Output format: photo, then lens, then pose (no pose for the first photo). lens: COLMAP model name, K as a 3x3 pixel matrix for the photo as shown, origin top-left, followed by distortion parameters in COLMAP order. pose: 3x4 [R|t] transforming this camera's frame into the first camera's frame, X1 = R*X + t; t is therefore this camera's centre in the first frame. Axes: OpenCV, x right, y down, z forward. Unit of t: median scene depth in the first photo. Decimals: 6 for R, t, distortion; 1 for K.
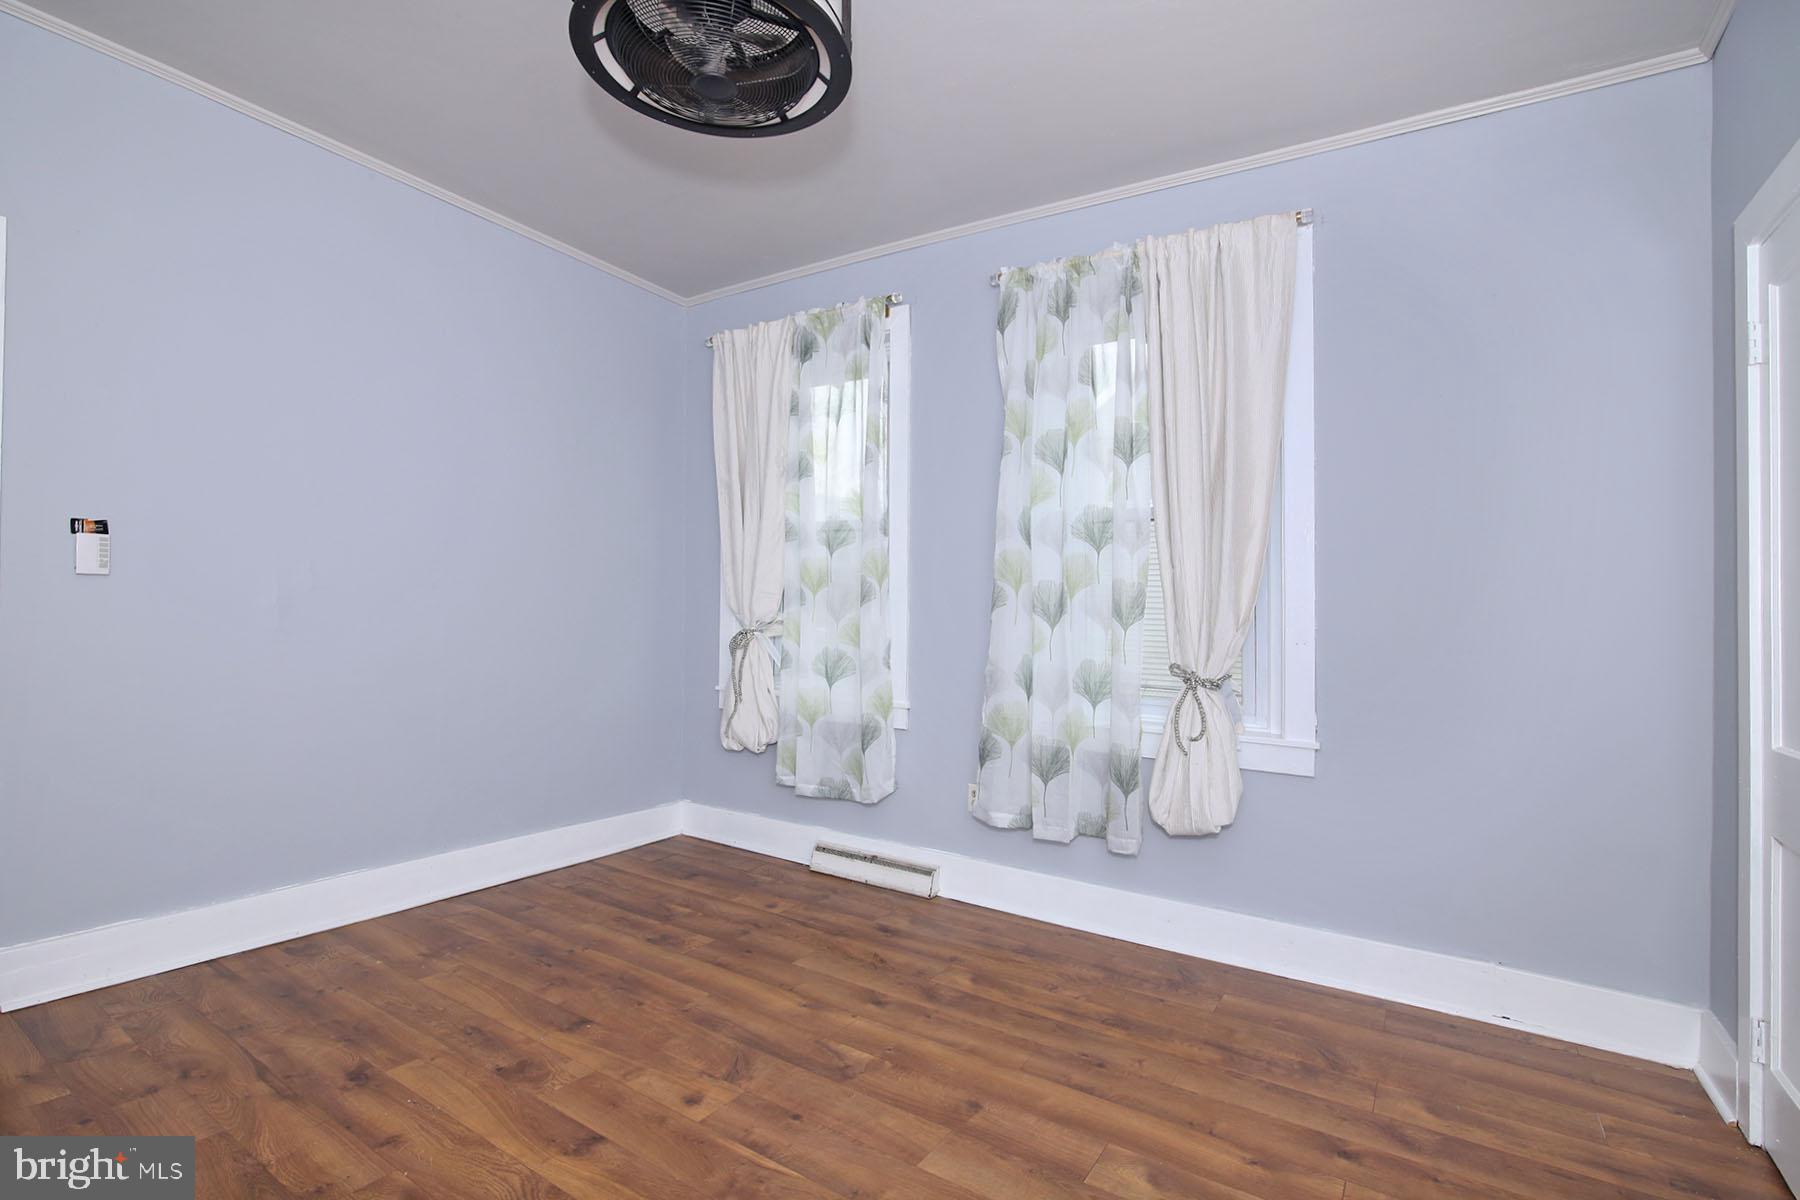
lens RADIAL K [[831.1, 0, 898.1], [0, 831.1, 613.1], [0, 0, 1]] dist [-0.015572, -0.000090]
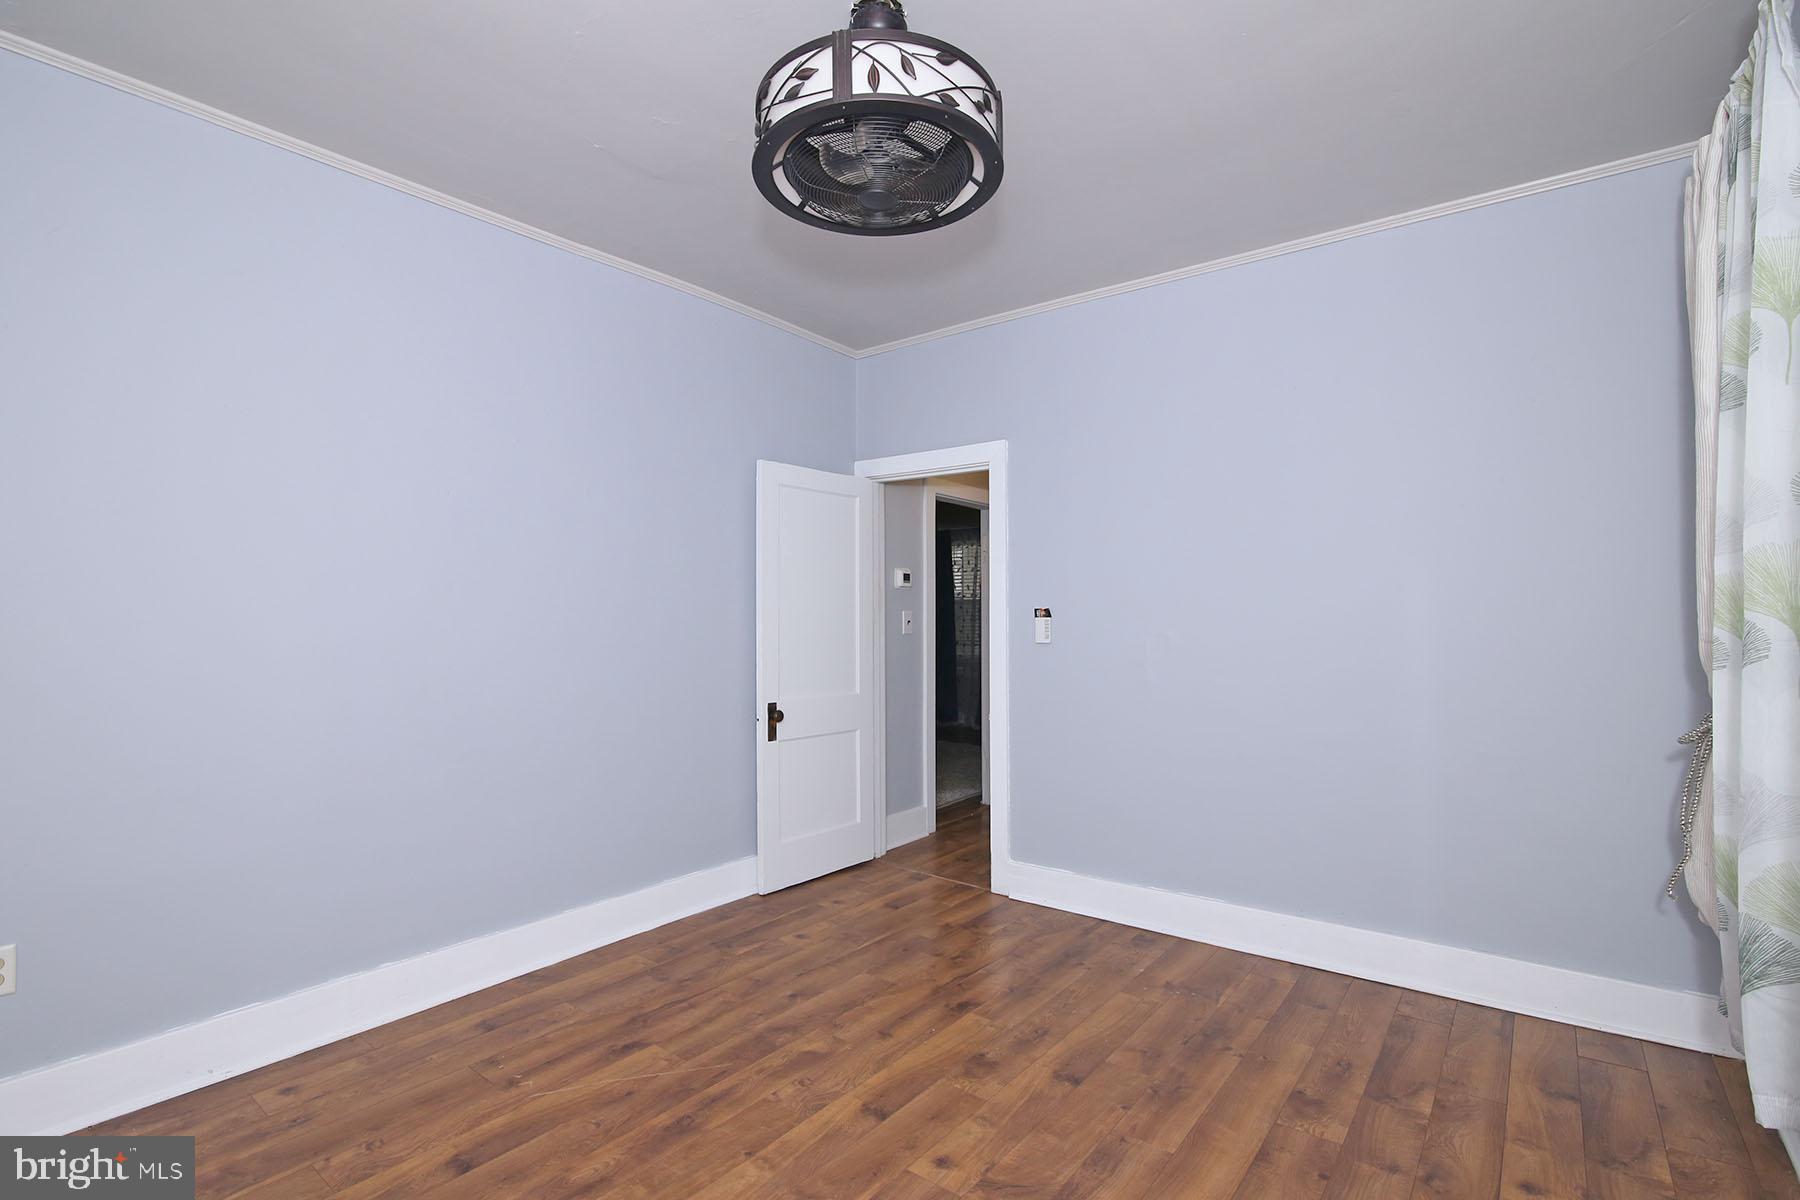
lens RADIAL K [[831.1, 0, 906.0], [0, 831.1, 607.4], [0, 0, 1]] dist [-0.015572, -0.000090]
pose [[-0.075709, -0.048305, -0.995959, 0.582447], [0.000415, 0.998824, -0.048475, -0.033595], [0.997130, -0.004083, -0.075600, 0.748457]]
